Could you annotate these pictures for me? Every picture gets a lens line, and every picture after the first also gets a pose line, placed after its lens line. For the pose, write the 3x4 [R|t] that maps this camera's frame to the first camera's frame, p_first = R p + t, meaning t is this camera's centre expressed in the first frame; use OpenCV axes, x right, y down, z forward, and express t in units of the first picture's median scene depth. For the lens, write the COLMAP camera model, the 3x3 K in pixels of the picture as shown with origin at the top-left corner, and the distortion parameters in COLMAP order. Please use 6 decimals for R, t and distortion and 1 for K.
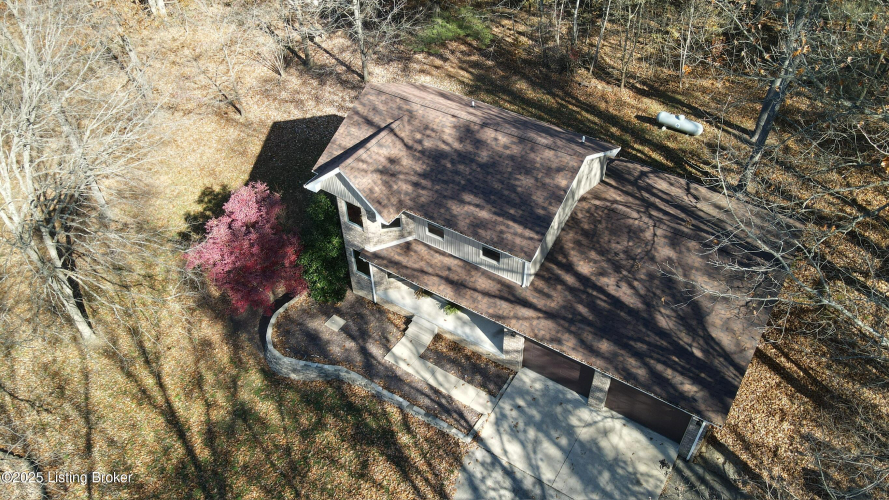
lens RADIAL K [[647.5, 0, 444.5], [0, 647.5, 250.0], [0, 0, 1]] dist [0.002377, 0.000017]
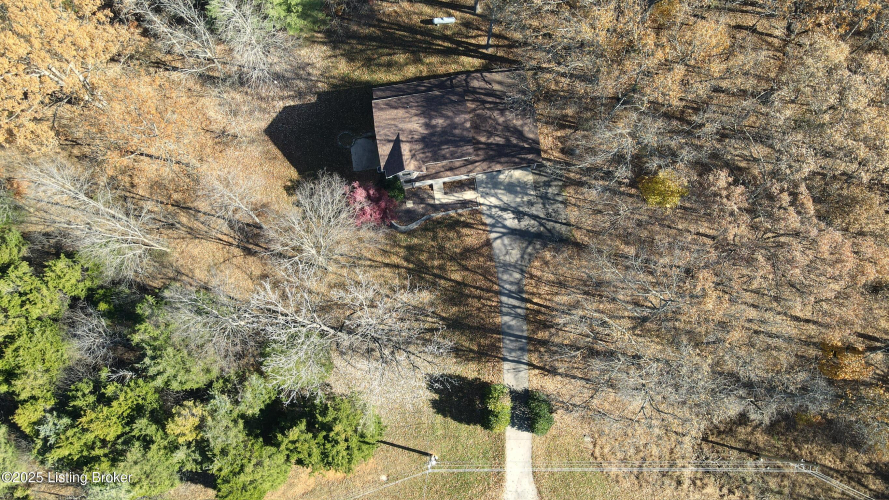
lens RADIAL K [[647.5, 0, 444.5], [0, 647.5, 250.0], [0, 0, 1]] dist [0.002377, 0.000017]
pose [[0.743139, -0.648632, 0.164379, -0.680472], [0.460915, 0.674289, 0.576968, -1.330766], [-0.485079, -0.353002, 0.800055, -1.372061]]
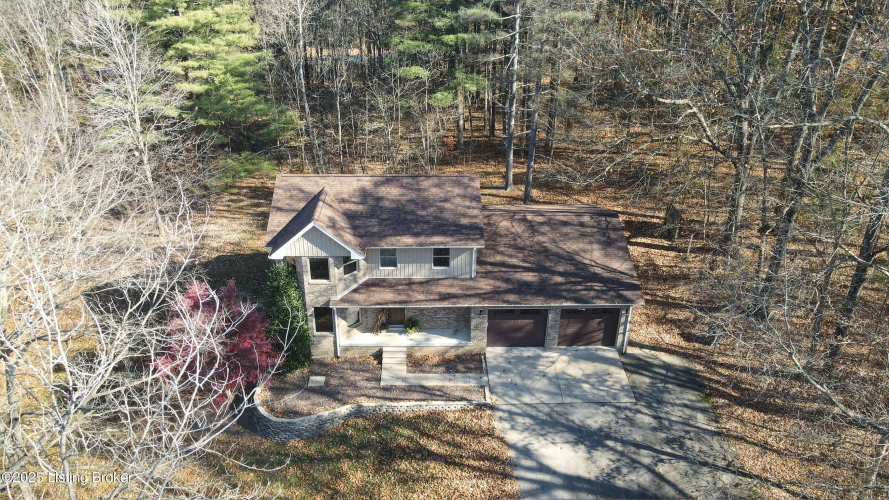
lens RADIAL K [[647.5, 0, 444.5], [0, 647.5, 250.0], [0, 0, 1]] dist [0.002377, 0.000017]
pose [[0.820327, -0.237680, 0.520166, -0.535539], [0.367858, 0.915713, -0.161712, 0.178334], [-0.437887, 0.324004, 0.838616, -0.062343]]
